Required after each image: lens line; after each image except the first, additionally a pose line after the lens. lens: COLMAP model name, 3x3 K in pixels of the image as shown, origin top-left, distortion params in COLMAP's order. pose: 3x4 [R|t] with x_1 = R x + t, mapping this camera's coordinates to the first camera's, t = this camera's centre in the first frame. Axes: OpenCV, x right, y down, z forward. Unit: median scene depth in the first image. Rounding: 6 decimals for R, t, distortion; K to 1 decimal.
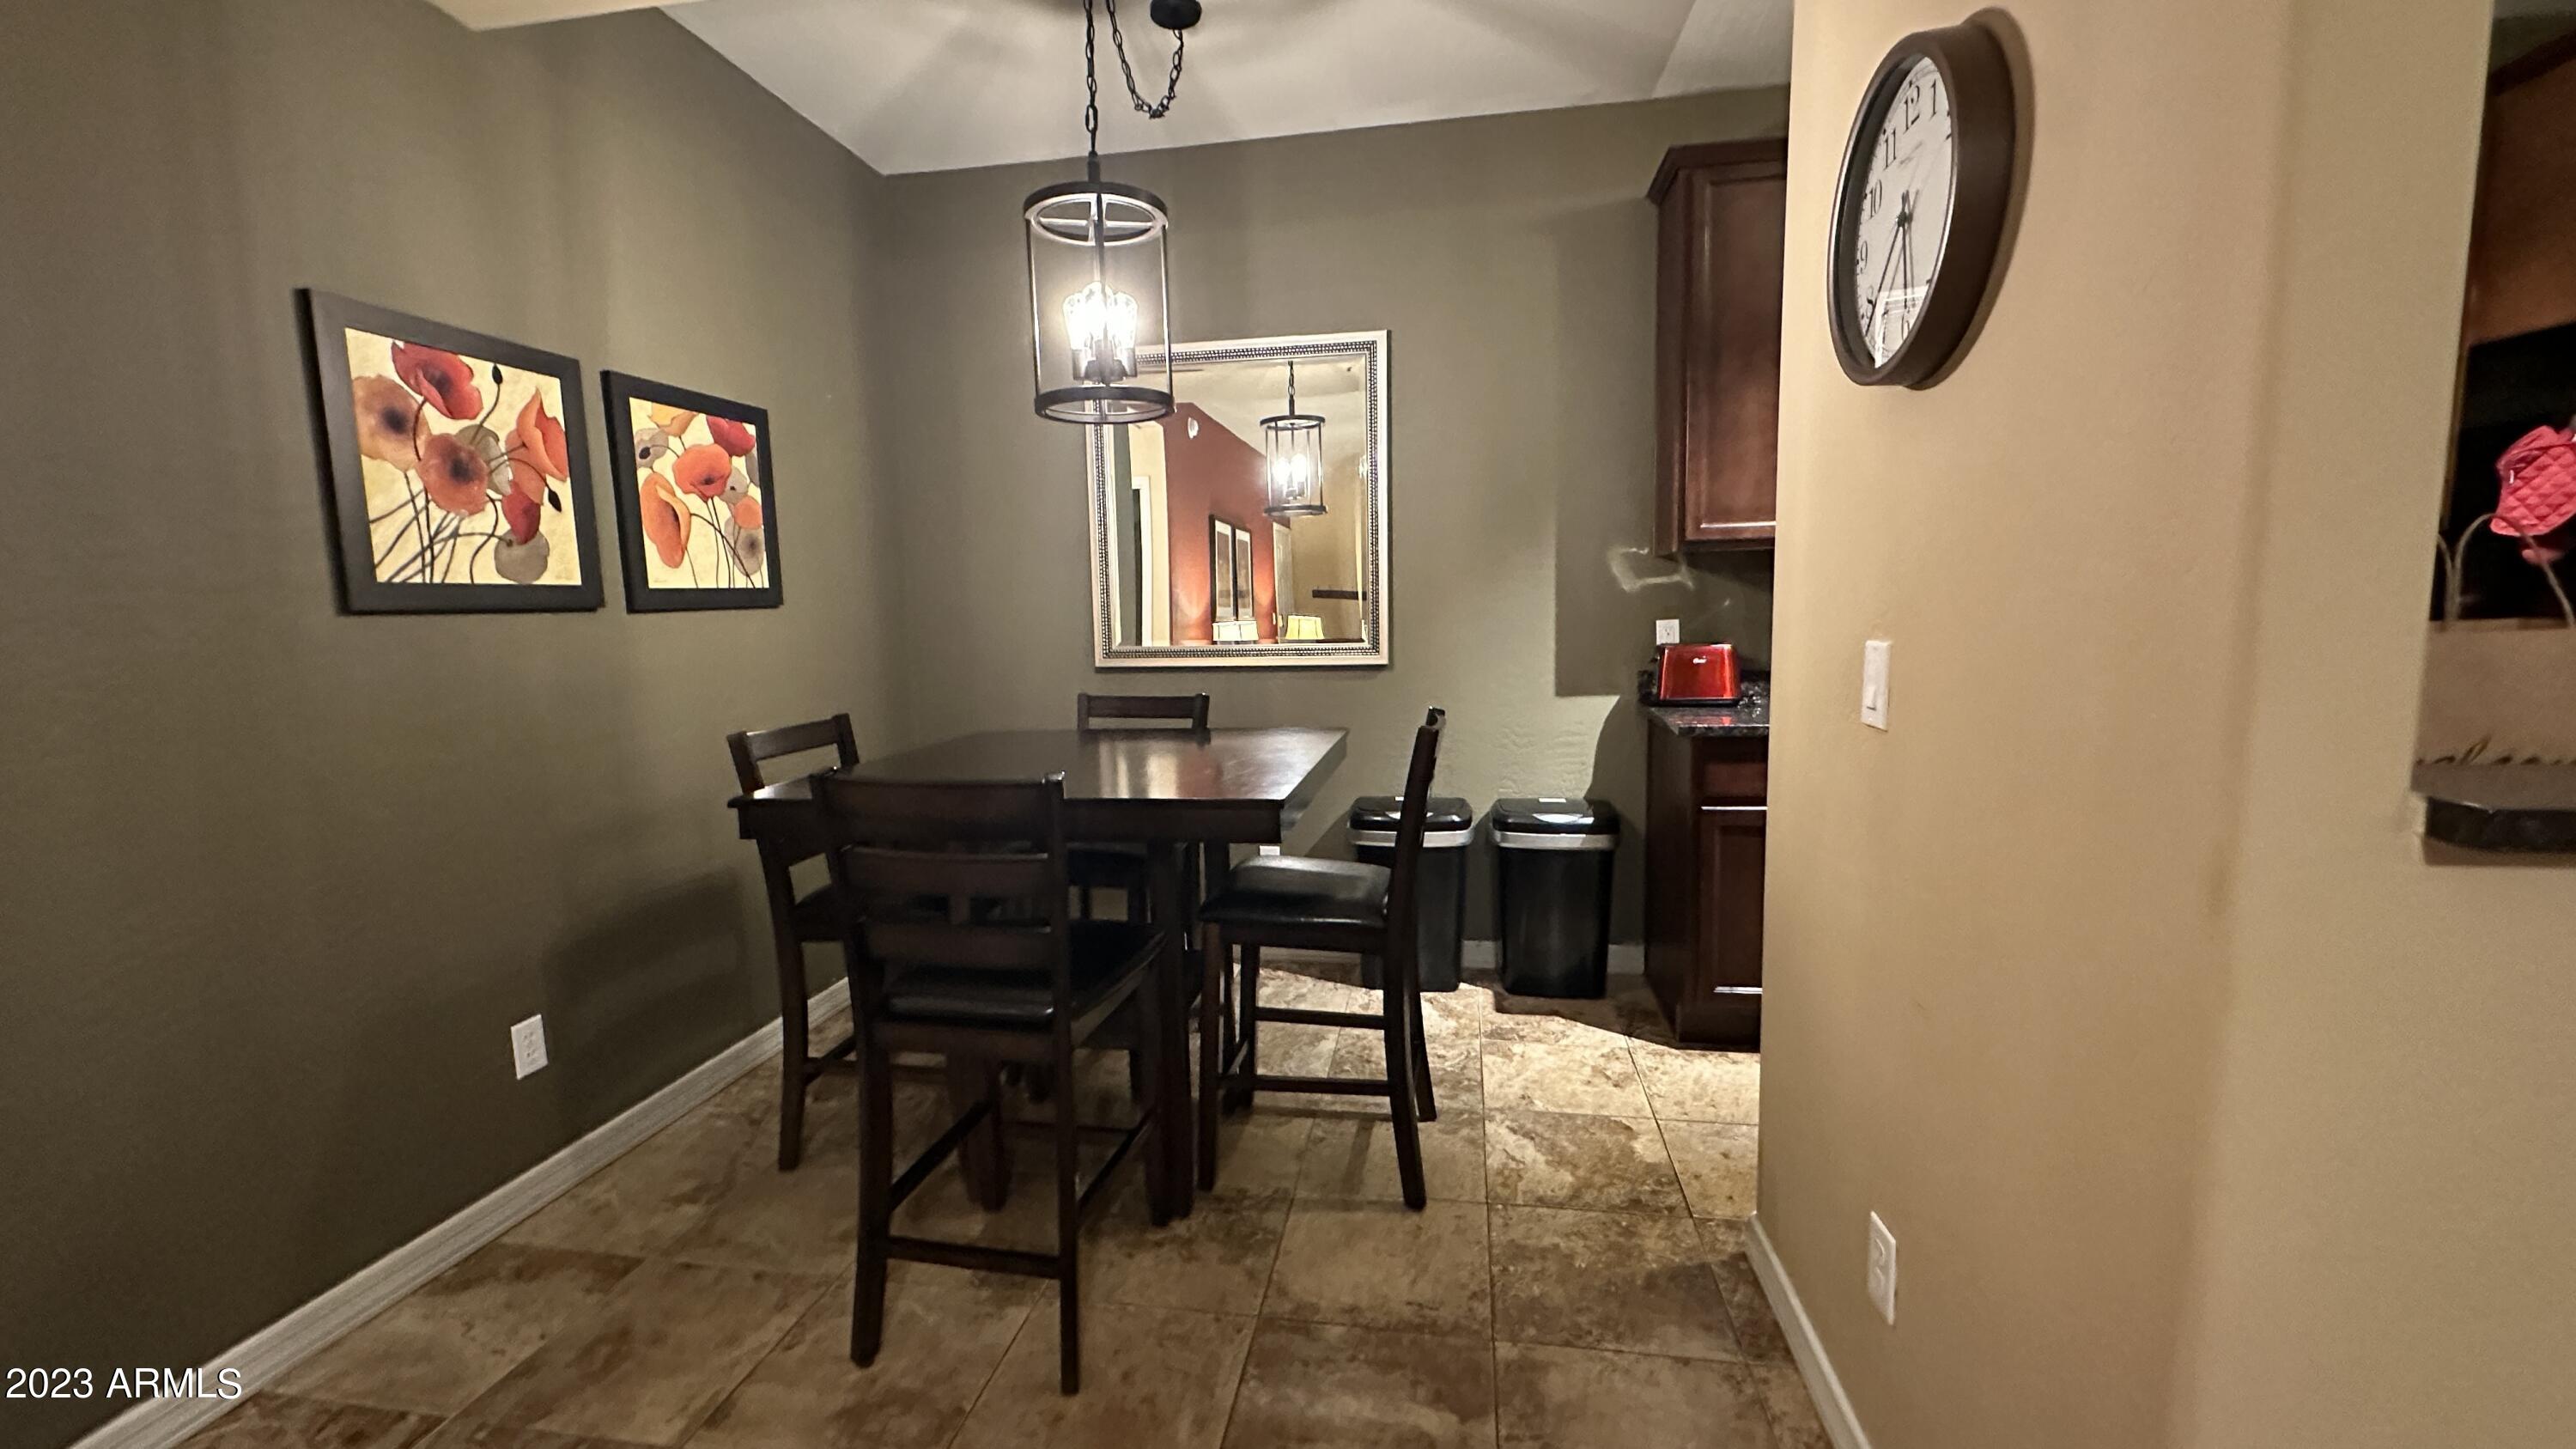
lens RADIAL K [[1009.9, 0, 1288.0], [0, 1009.9, 724.5], [0, 0, 1]] dist [-0.001074, 0.000355]
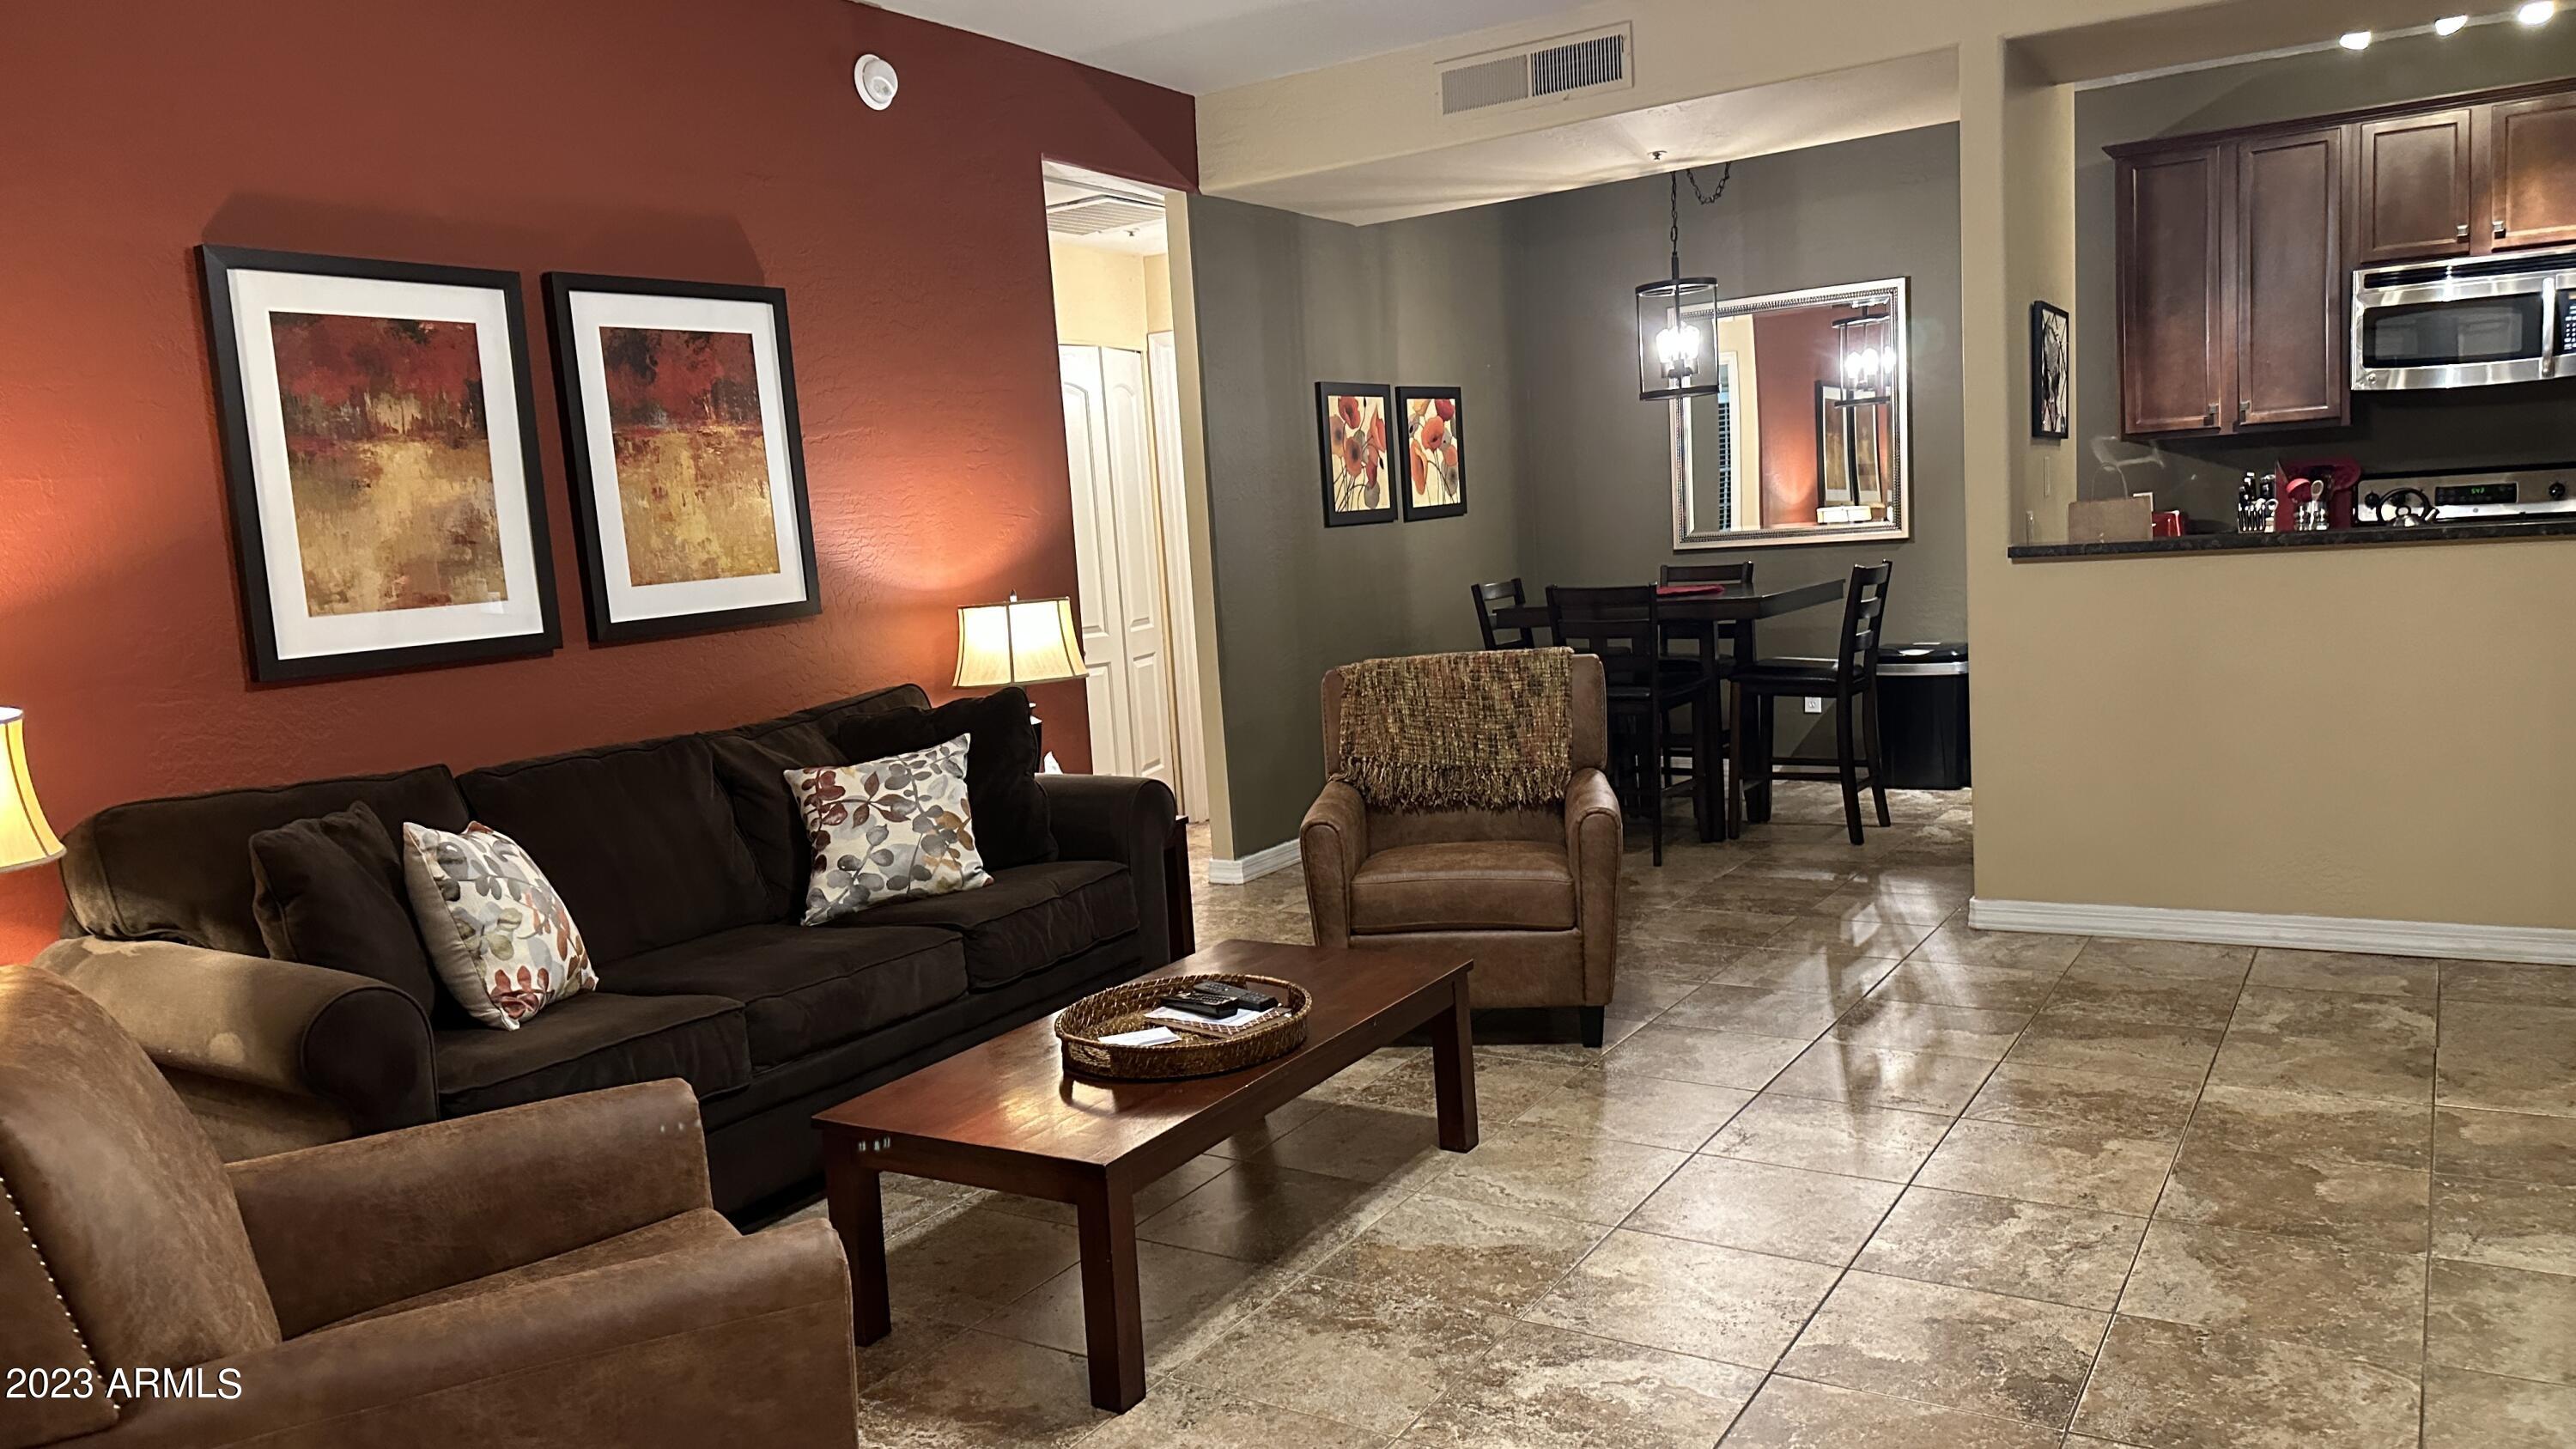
lens RADIAL K [[1774.9, 0, 1231.8], [0, 1774.9, 775.6], [0, 0, 1]] dist [0.039522, -0.002136]
pose [[0.907042, 0.017693, -0.420667, 0.366220], [0.000396, 0.999080, 0.042875, 0.188088], [0.421039, -0.039056, 0.906201, -1.854902]]
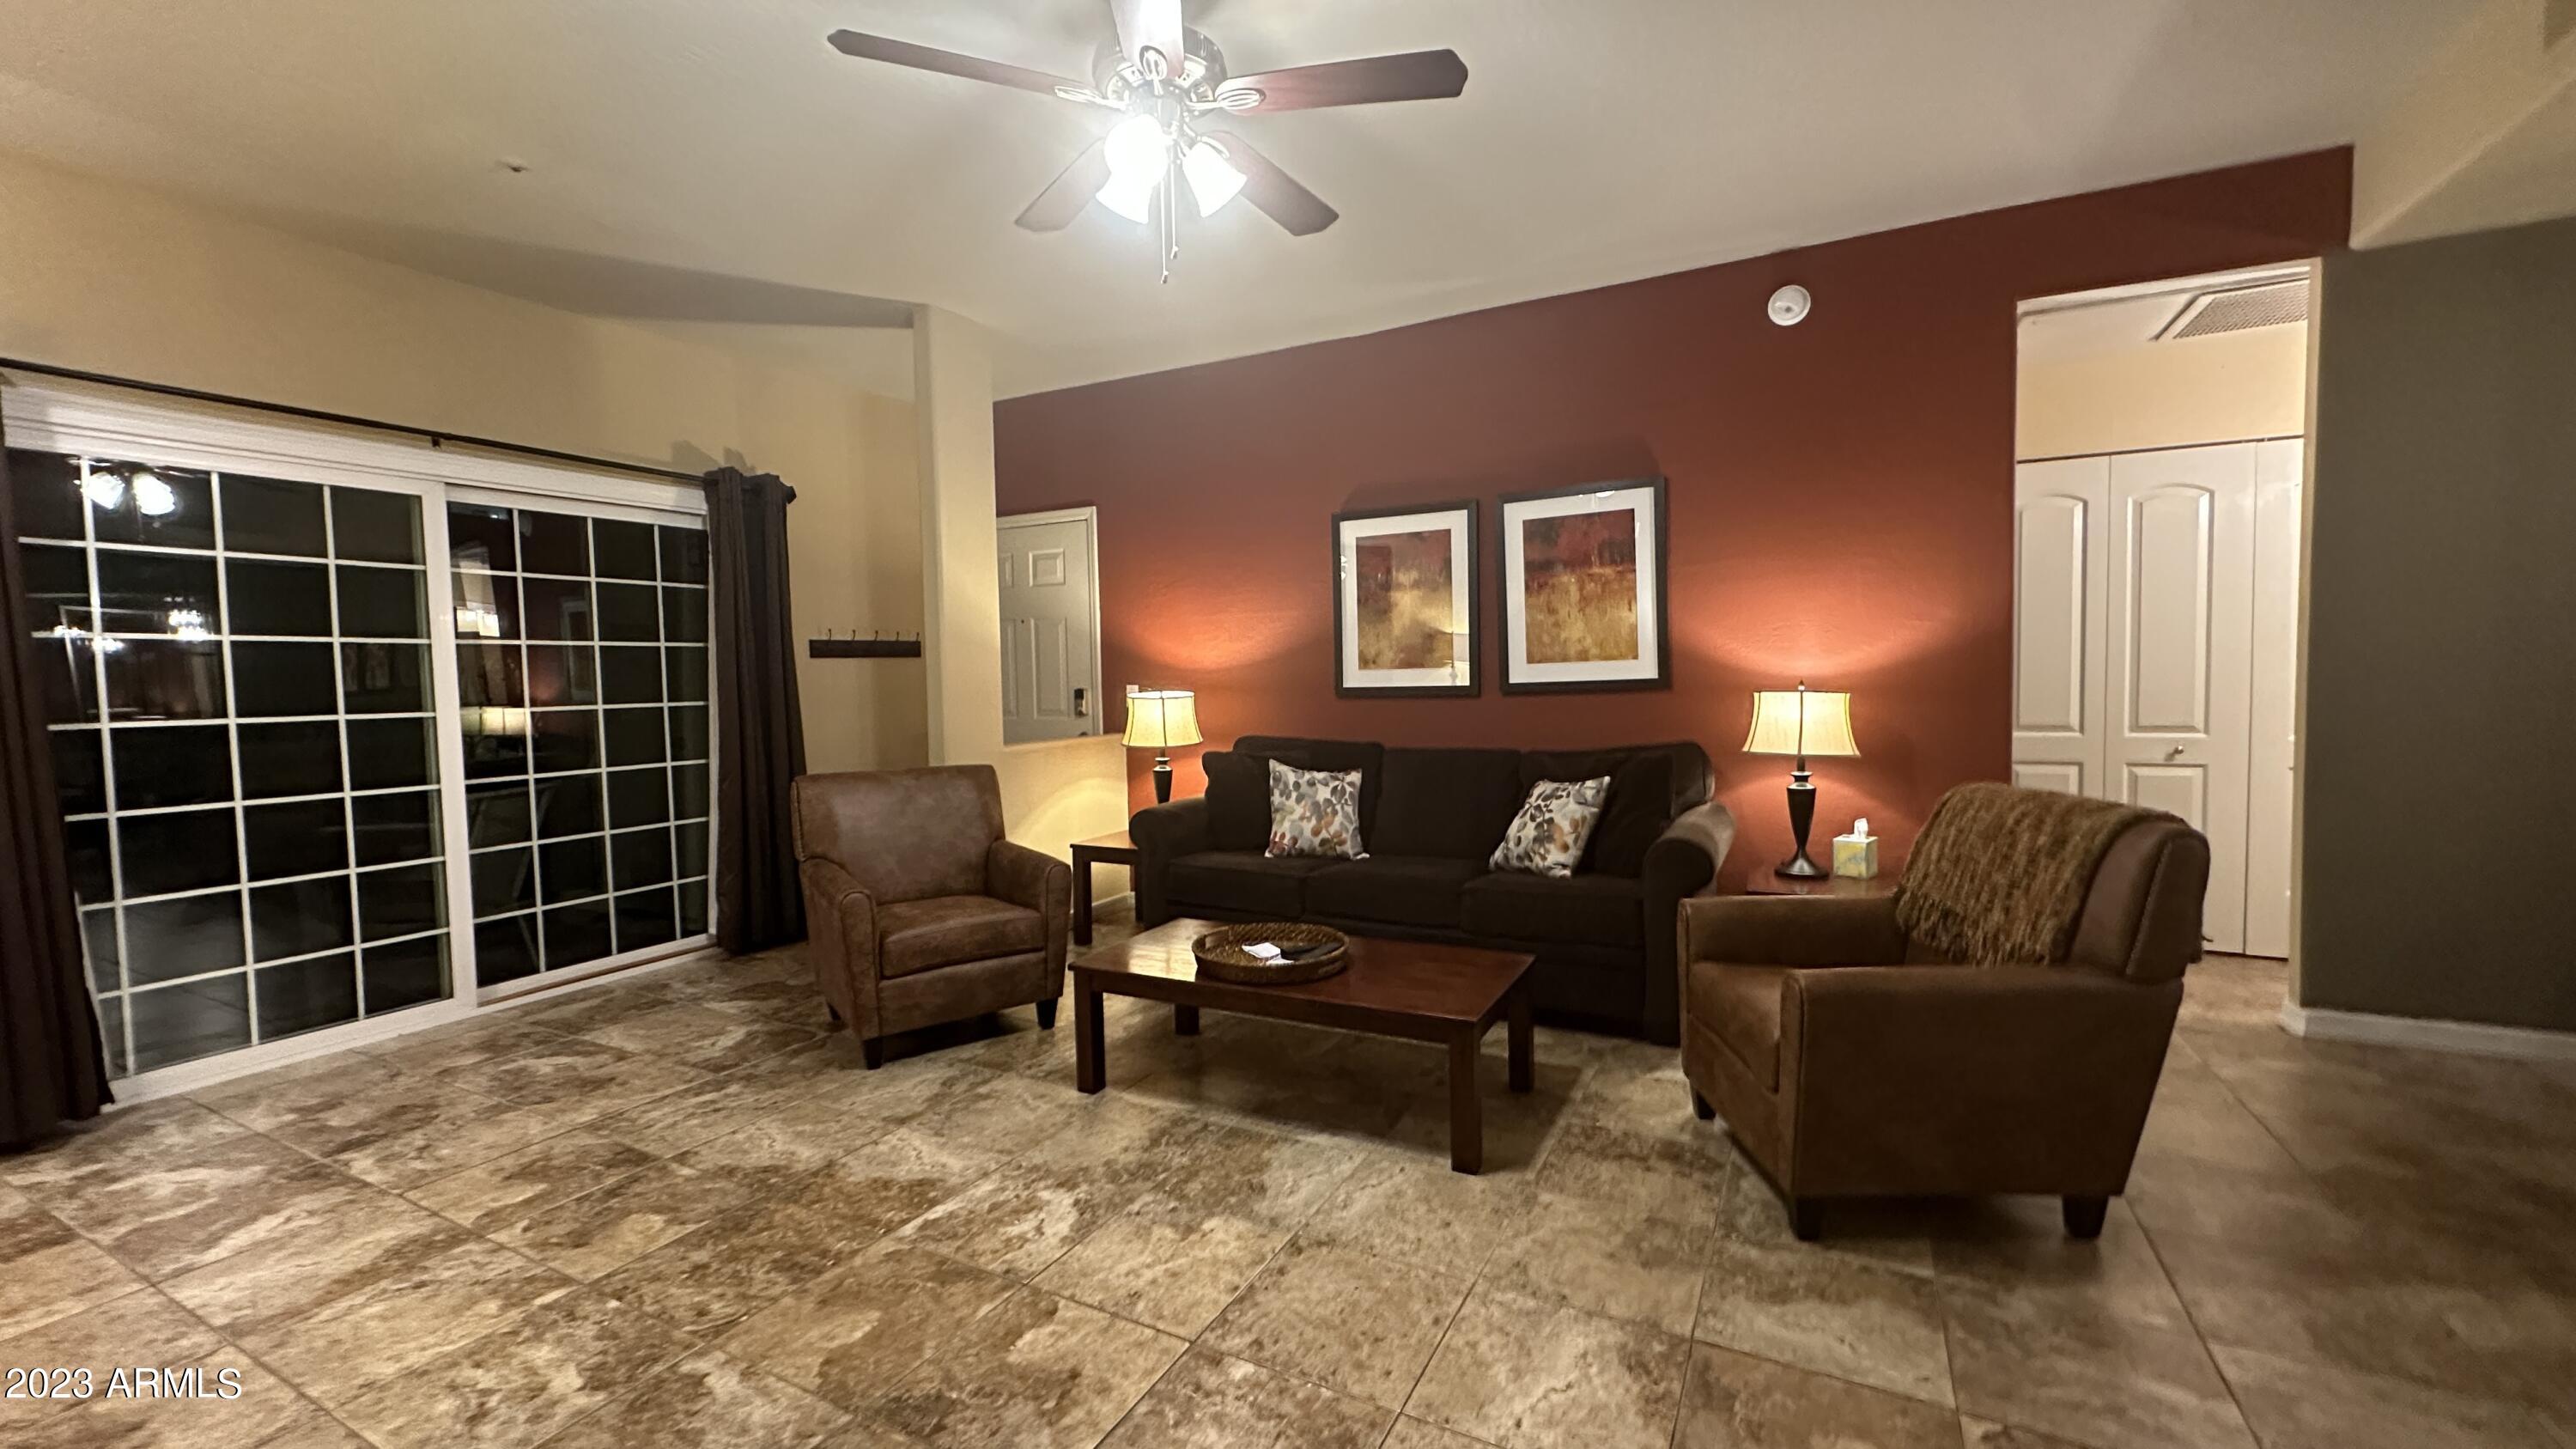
lens RADIAL K [[1009.9, 0, 1288.0], [0, 1009.9, 724.5], [0, 0, 1]] dist [-0.001074, 0.000355]
pose [[-0.319937, 0.075695, -0.944410, 0.895568], [-0.082878, 0.990746, 0.107486, 0.029251], [0.943807, 0.112660, -0.310702, -0.351078]]
